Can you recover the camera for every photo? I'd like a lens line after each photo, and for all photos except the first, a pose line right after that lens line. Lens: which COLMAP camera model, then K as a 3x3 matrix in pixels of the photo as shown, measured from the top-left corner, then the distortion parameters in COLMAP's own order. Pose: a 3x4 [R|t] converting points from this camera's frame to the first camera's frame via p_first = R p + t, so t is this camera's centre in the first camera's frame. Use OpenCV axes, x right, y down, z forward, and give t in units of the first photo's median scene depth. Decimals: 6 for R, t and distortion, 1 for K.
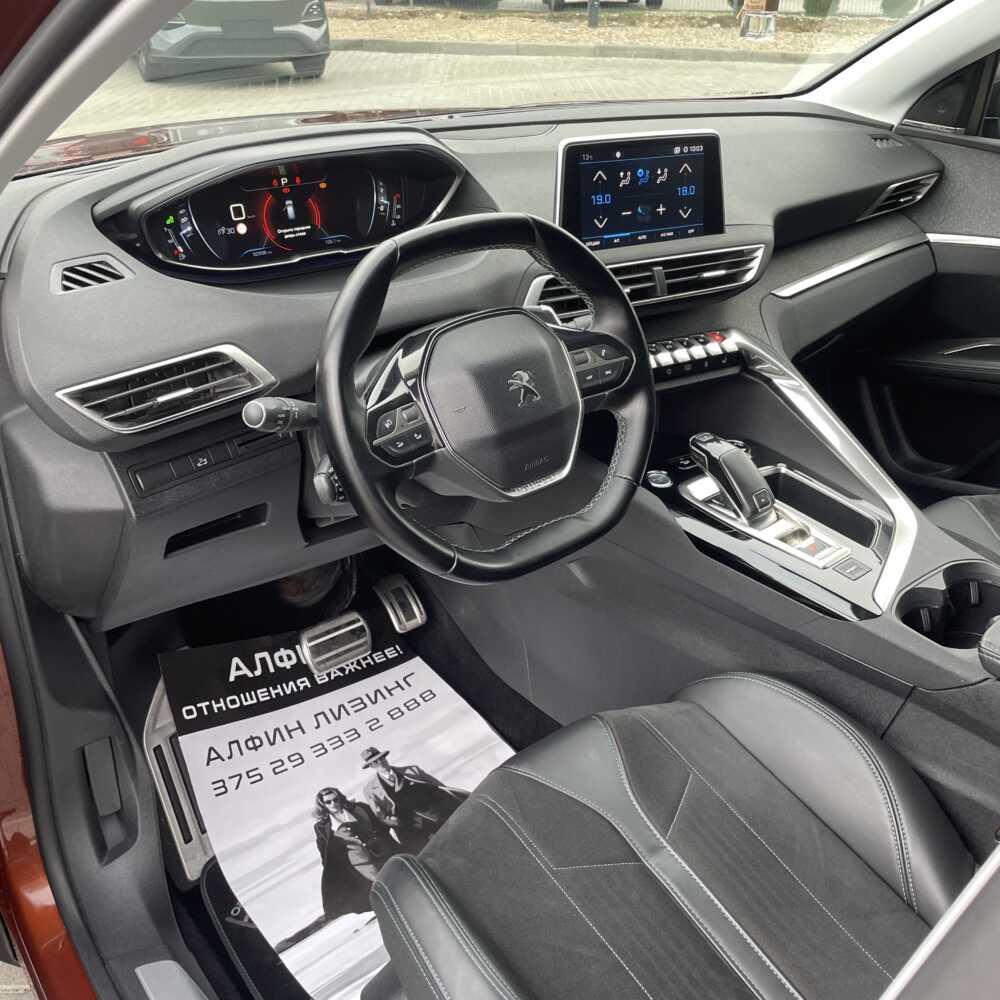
lens RADIAL K [[1041.2, 0, 496.7], [0, 1041.2, 494.4], [0, 0, 1]] dist [0.035194, 0.000000]
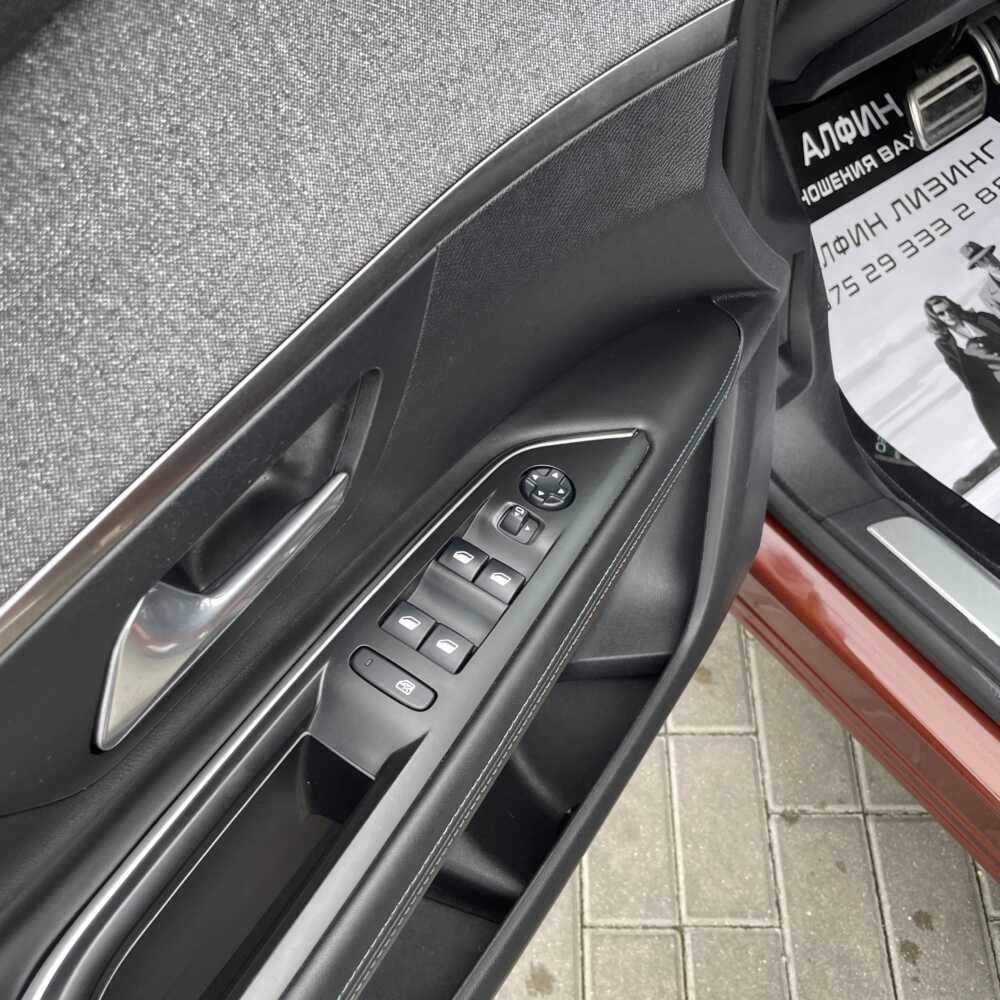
lens RADIAL K [[1041.2, 0, 501.3], [0, 1041.2, 498.2], [0, 0, 1]] dist [0.035194, 0.000000]
pose [[0.996313, -0.029623, -0.080519, -0.421385], [0.064429, 0.878069, 0.474176, 0.015133], [0.056655, -0.477615, 0.876740, 0.200639]]
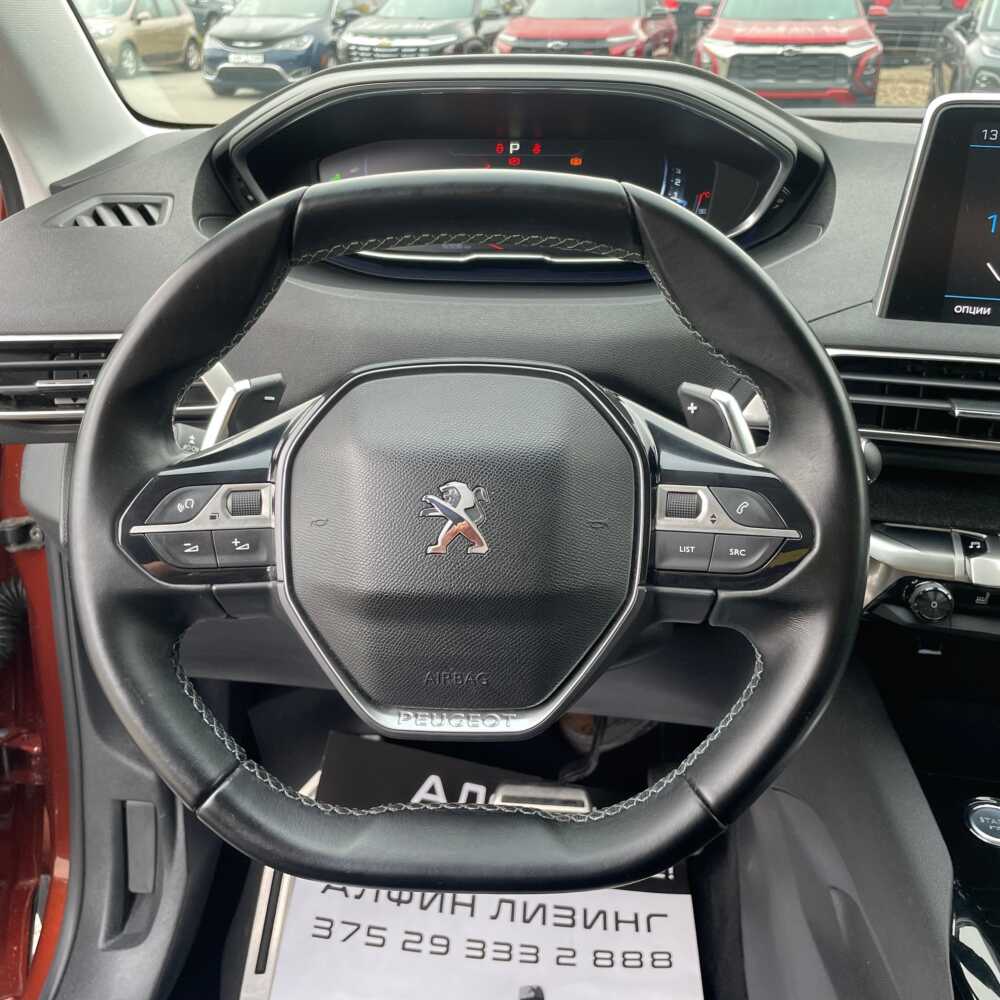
lens RADIAL K [[1041.2, 0, 453.1], [0, 1041.2, 481.0], [0, 0, 1]] dist [0.035194, 0.000000]
pose [[0.724890, 0.259598, -0.638077, 0.198126], [-0.311649, 0.949648, 0.032309, -0.081339], [0.614336, 0.175435, 0.769294, 0.380444]]
